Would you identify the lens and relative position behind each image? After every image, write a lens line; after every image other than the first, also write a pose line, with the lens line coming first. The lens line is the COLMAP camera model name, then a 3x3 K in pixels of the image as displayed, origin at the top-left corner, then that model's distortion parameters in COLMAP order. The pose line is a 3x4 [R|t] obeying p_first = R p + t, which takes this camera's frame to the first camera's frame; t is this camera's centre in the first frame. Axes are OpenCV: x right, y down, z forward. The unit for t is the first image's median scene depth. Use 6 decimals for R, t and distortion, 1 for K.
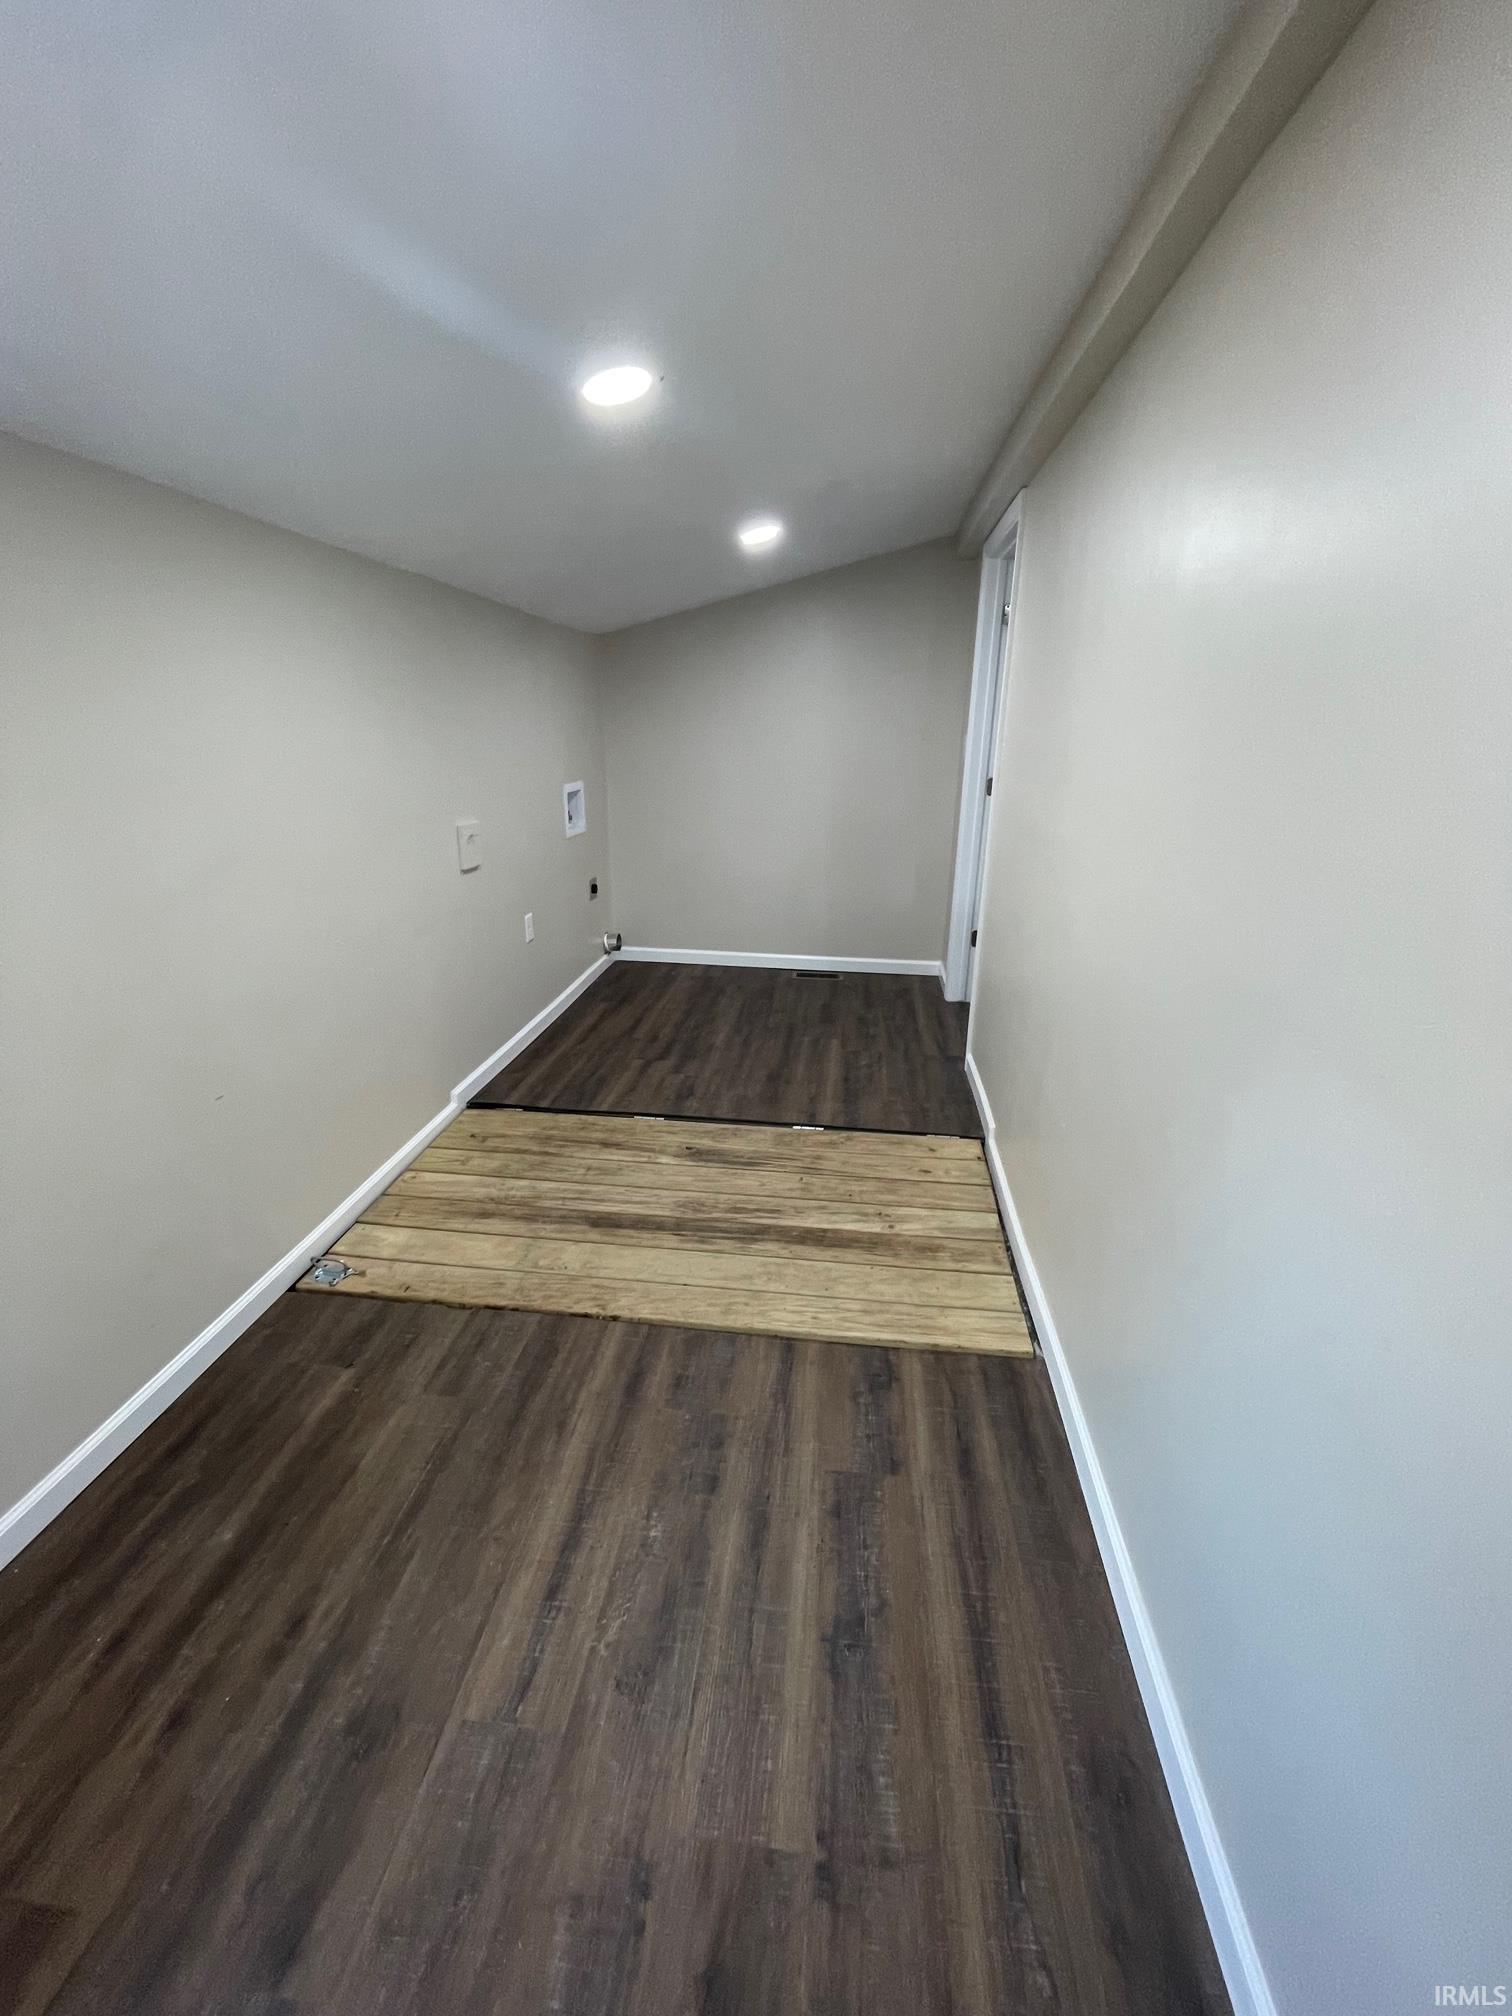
lens RADIAL K [[811.1, 0, 754.2], [0, 811.1, 1005.5], [0, 0, 1]] dist [-0.003783, 0.000712]
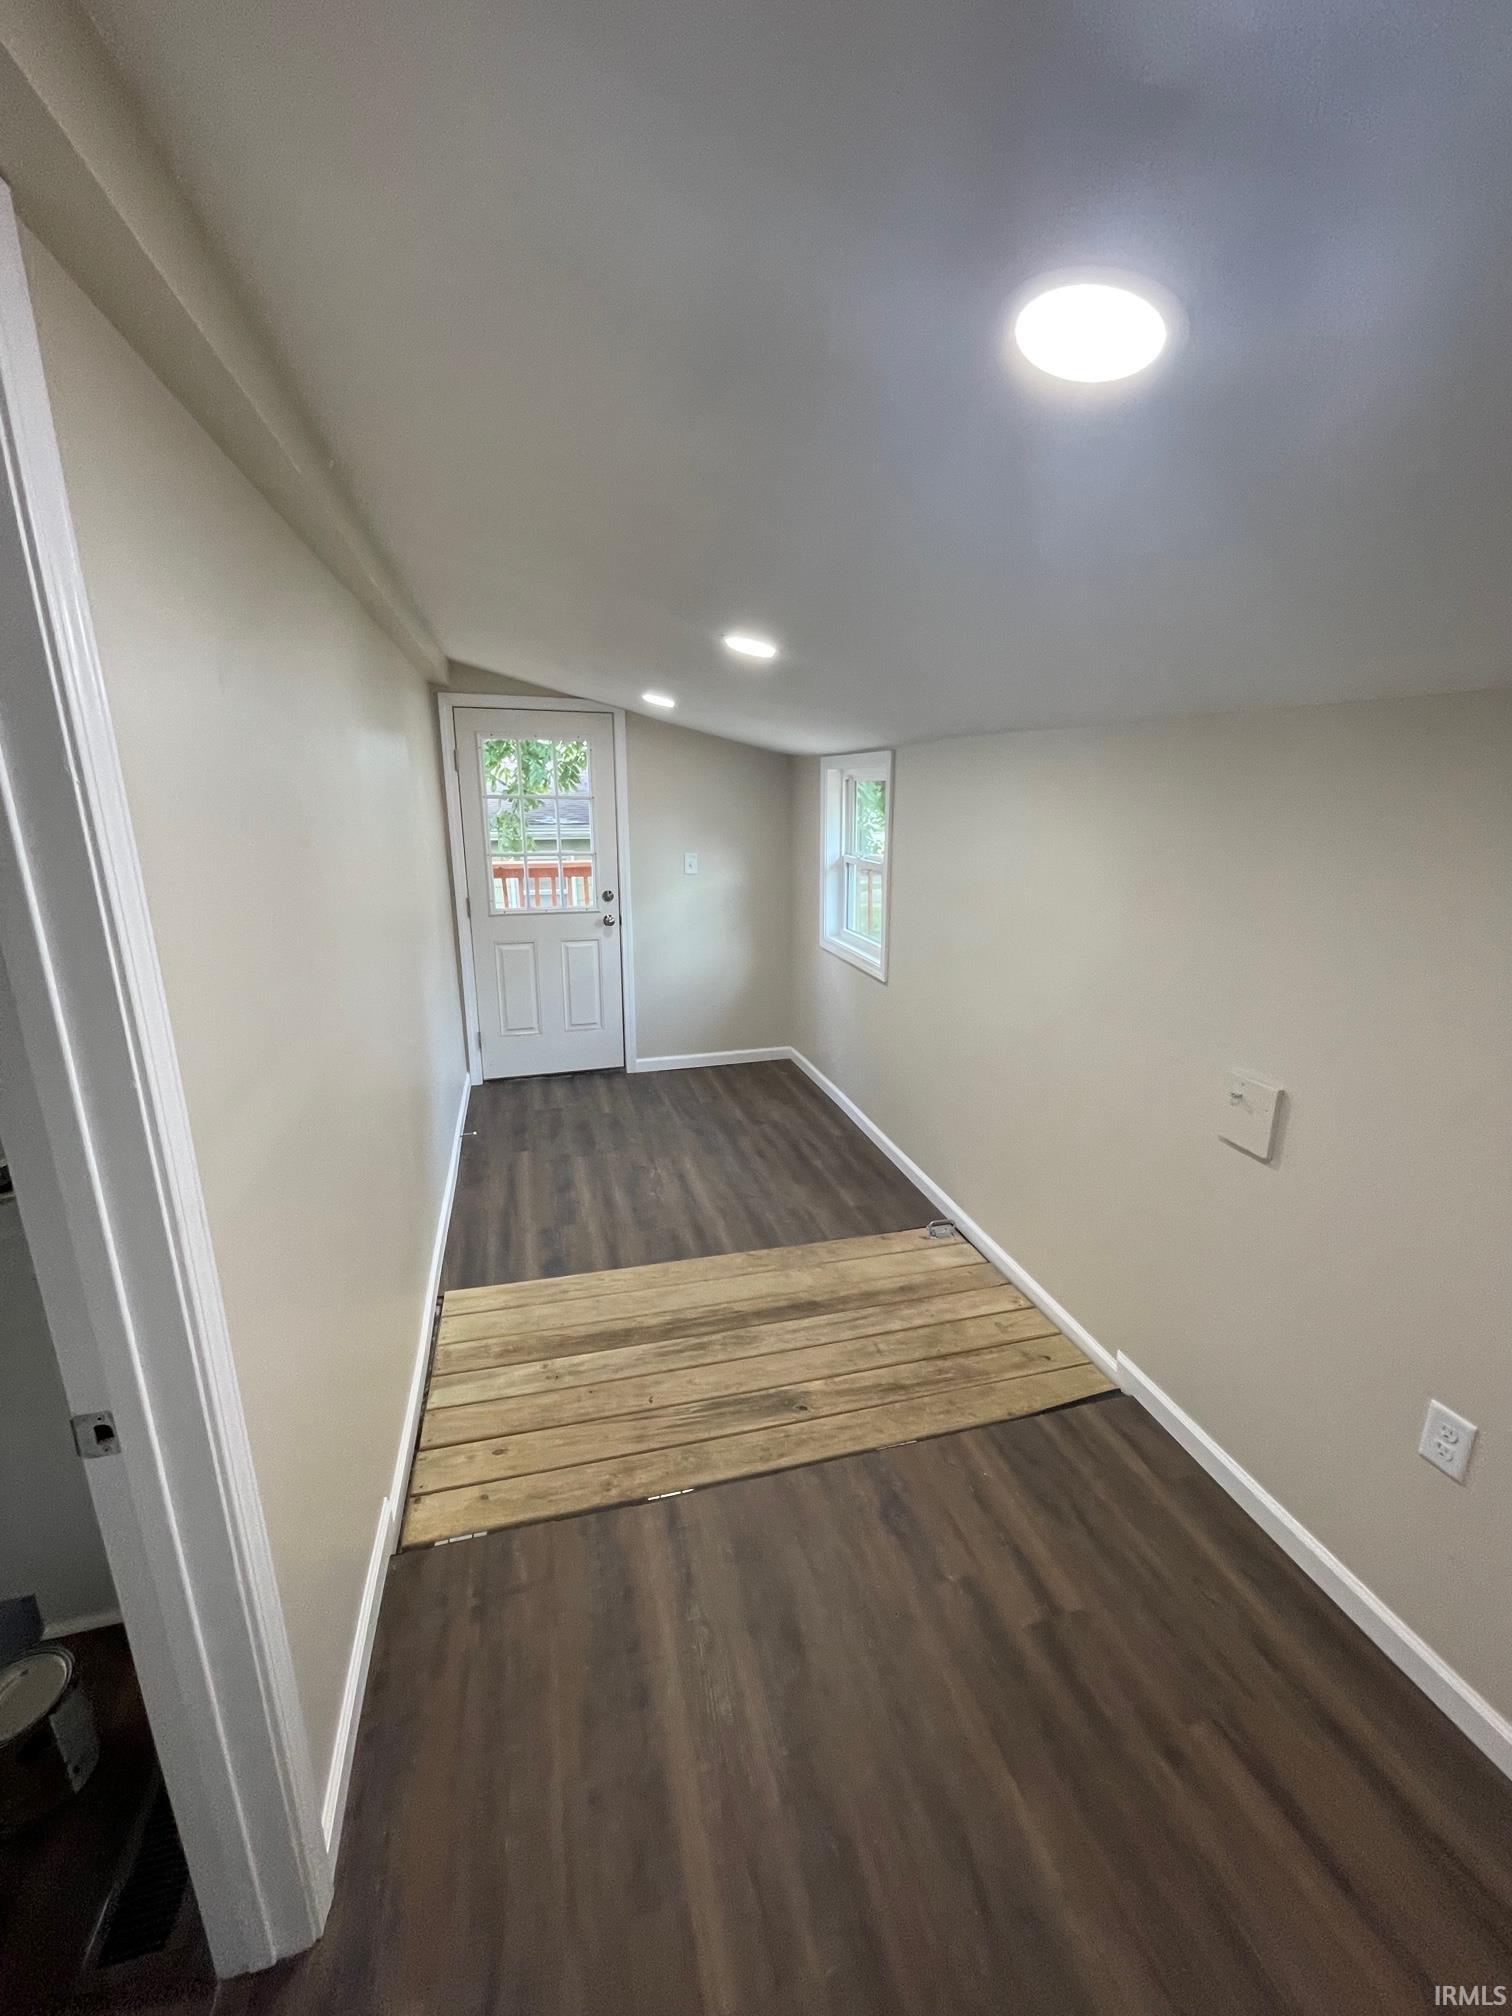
lens RADIAL K [[811.1, 0, 754.2], [0, 811.1, 1005.5], [0, 0, 1]] dist [-0.003783, 0.000712]
pose [[-0.923539, 0.083812, -0.374235, 0.278029], [-0.142114, 0.831563, 0.536942, -0.697526], [0.356202, 0.549071, -0.756069, 1.665704]]
